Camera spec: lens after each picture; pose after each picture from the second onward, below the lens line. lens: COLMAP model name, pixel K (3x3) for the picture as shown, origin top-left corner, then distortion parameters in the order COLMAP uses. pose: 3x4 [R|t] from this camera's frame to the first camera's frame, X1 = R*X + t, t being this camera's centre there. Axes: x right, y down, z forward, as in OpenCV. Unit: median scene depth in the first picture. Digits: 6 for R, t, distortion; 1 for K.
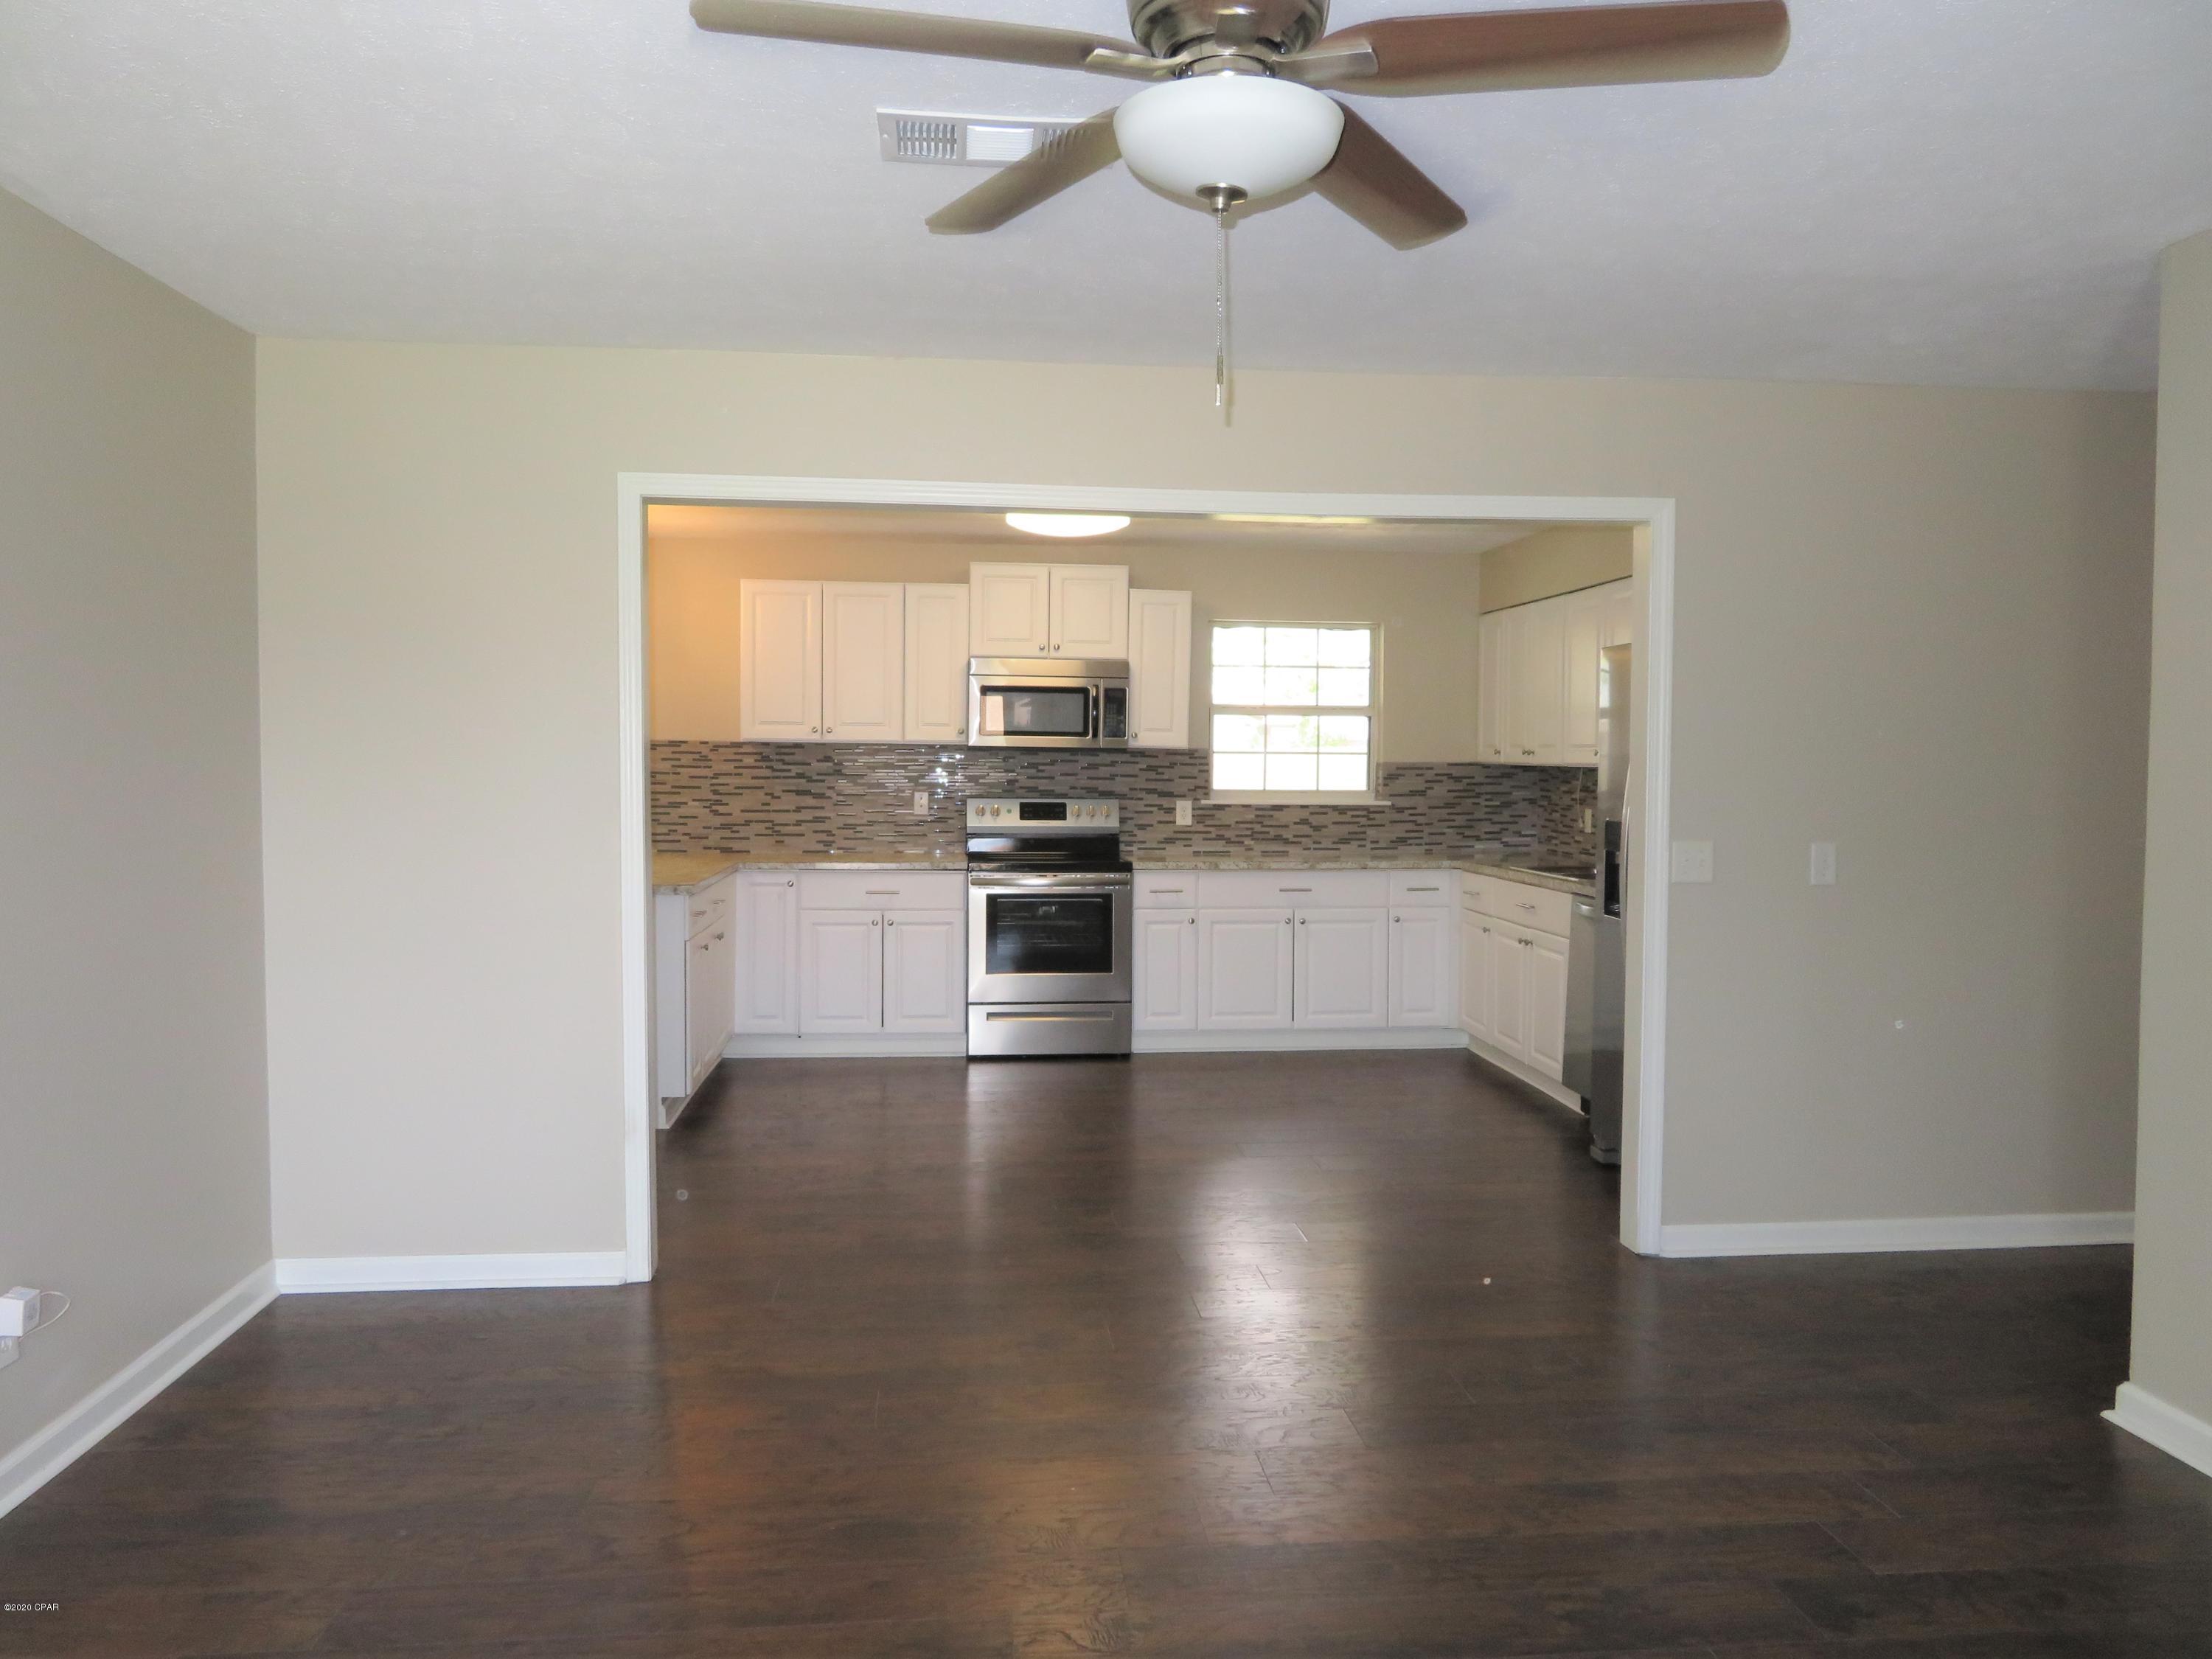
lens RADIAL K [[1578.0, 0, 1102.0], [0, 1578.0, 825.1], [0, 0, 1]] dist [-0.006139, 0.004131]
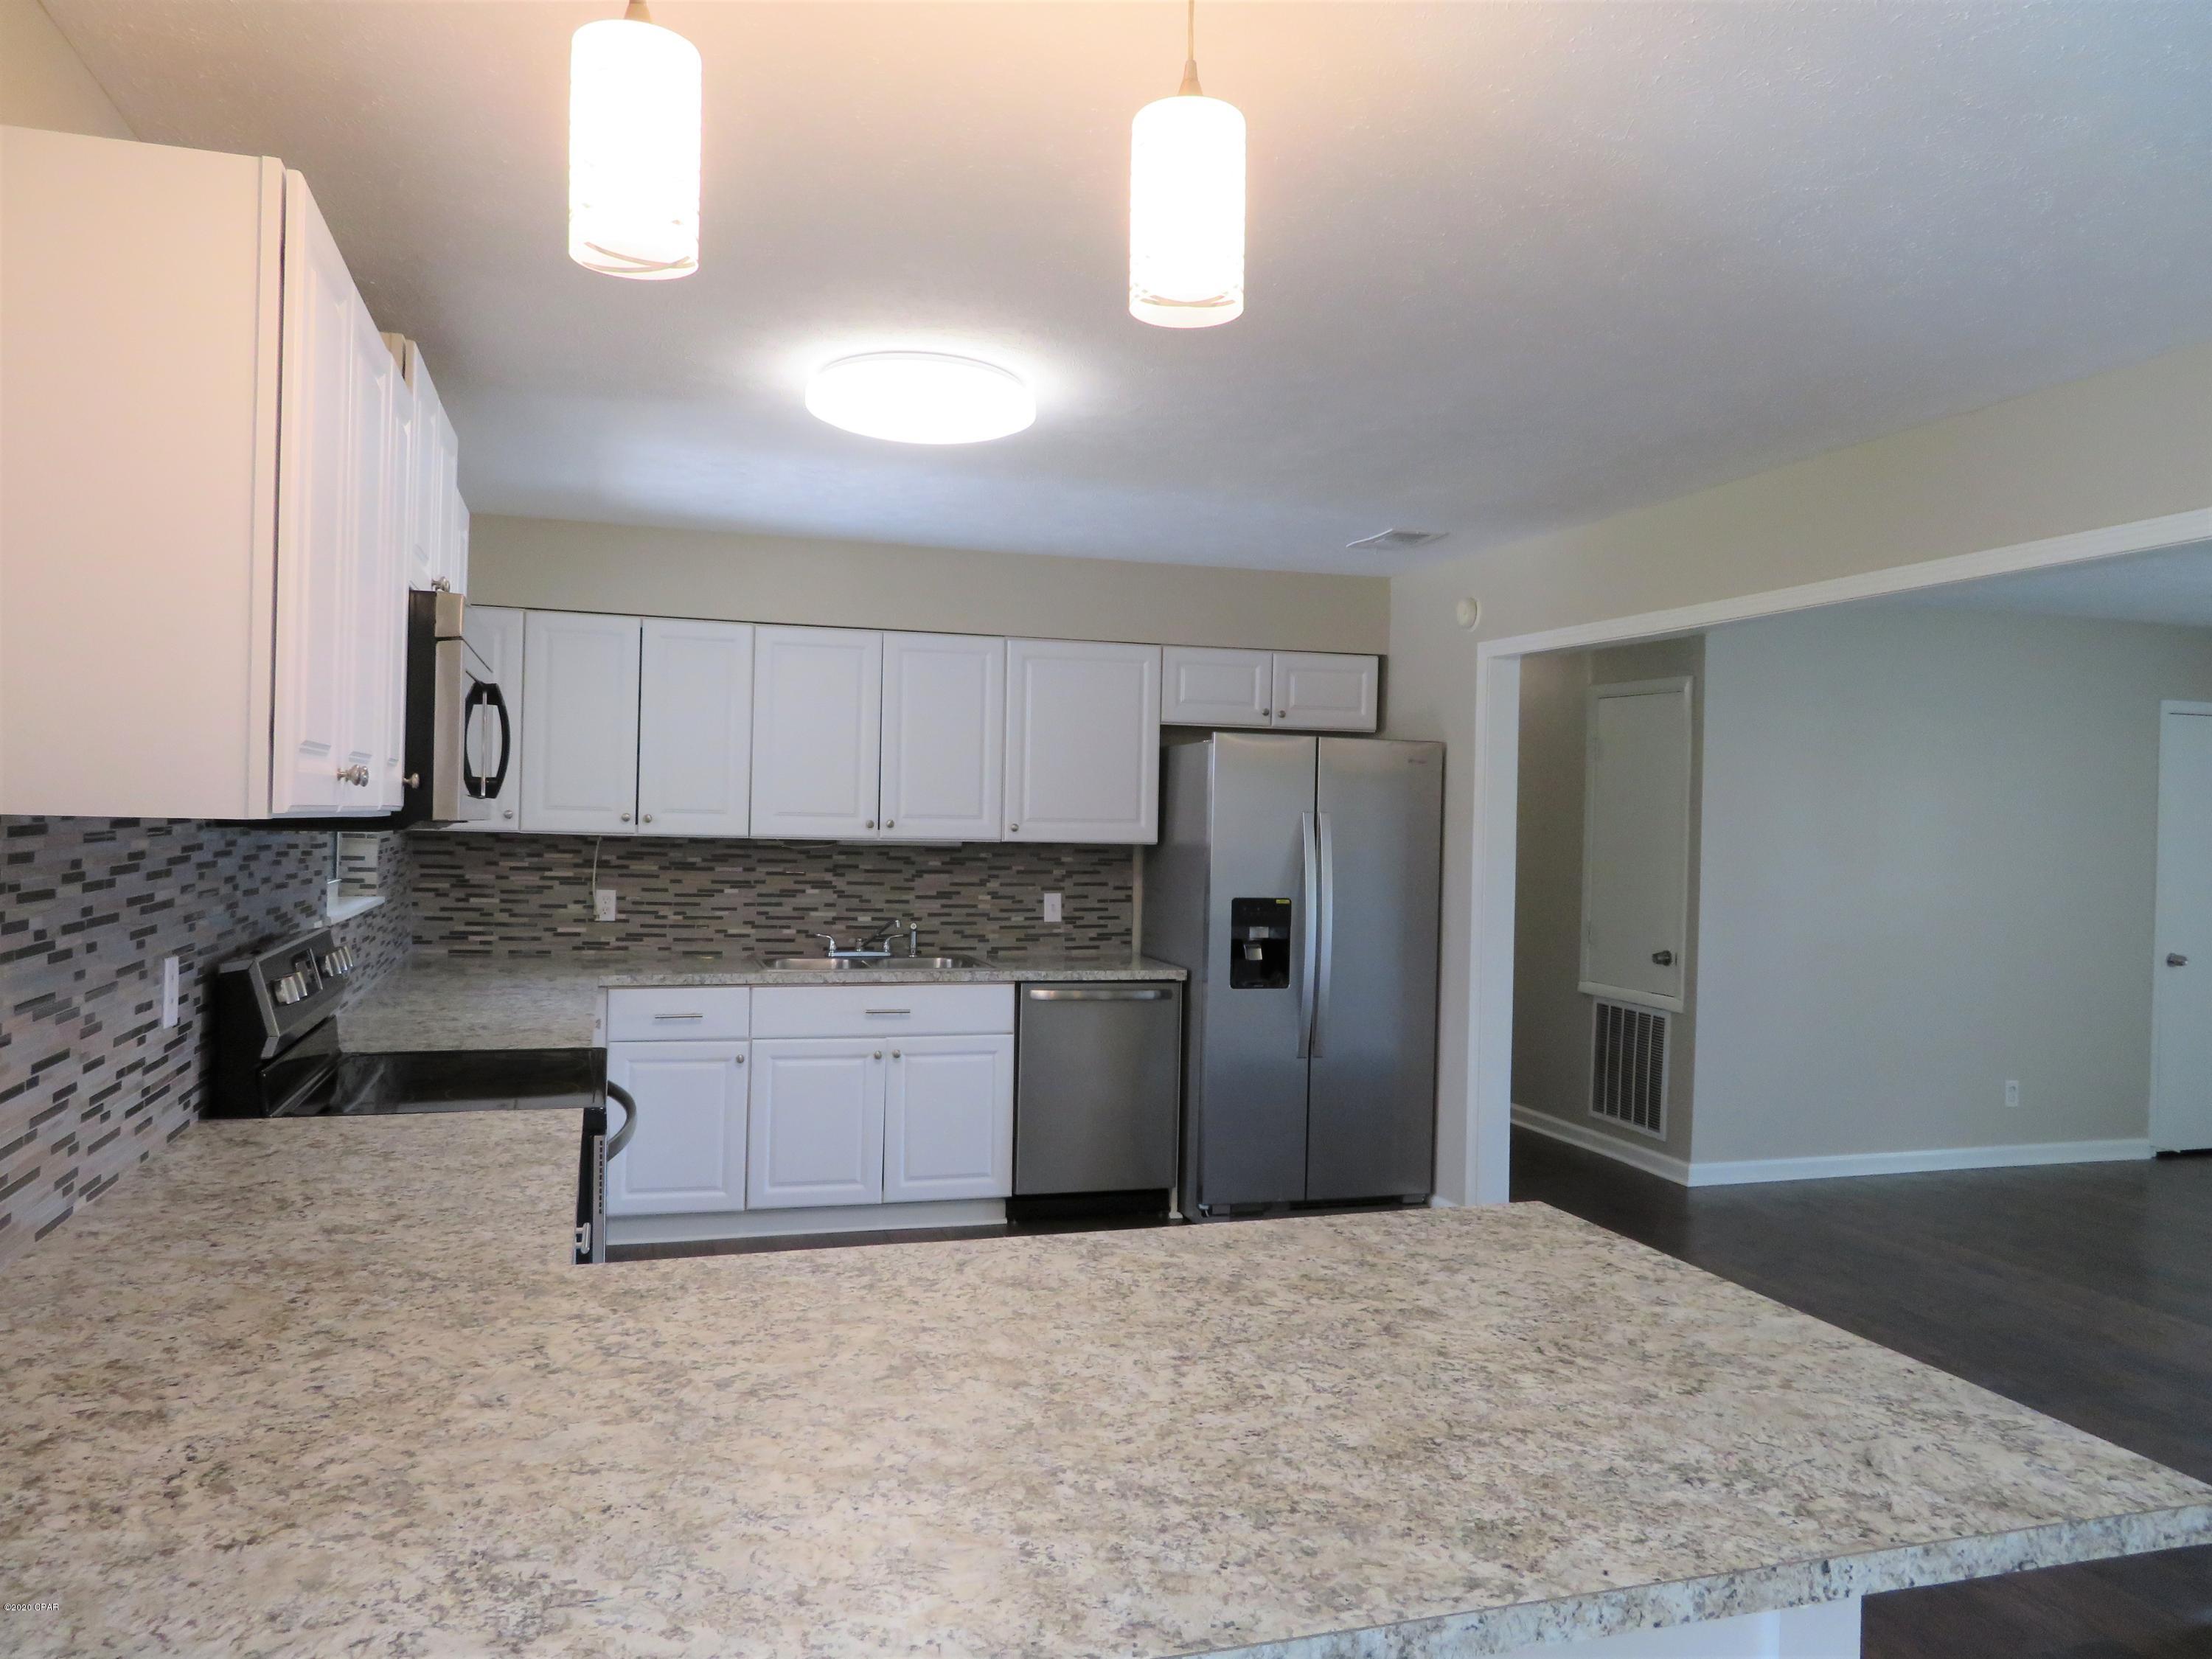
lens RADIAL K [[1578.0, 0, 1099.8], [0, 1578.0, 826.7], [0, 0, 1]] dist [-0.006139, 0.004131]
pose [[-0.202171, -0.019292, 0.979160, -0.485536], [0.016324, 0.999601, 0.023065, -0.054086], [-0.979214, 0.020647, -0.201775, 0.907193]]
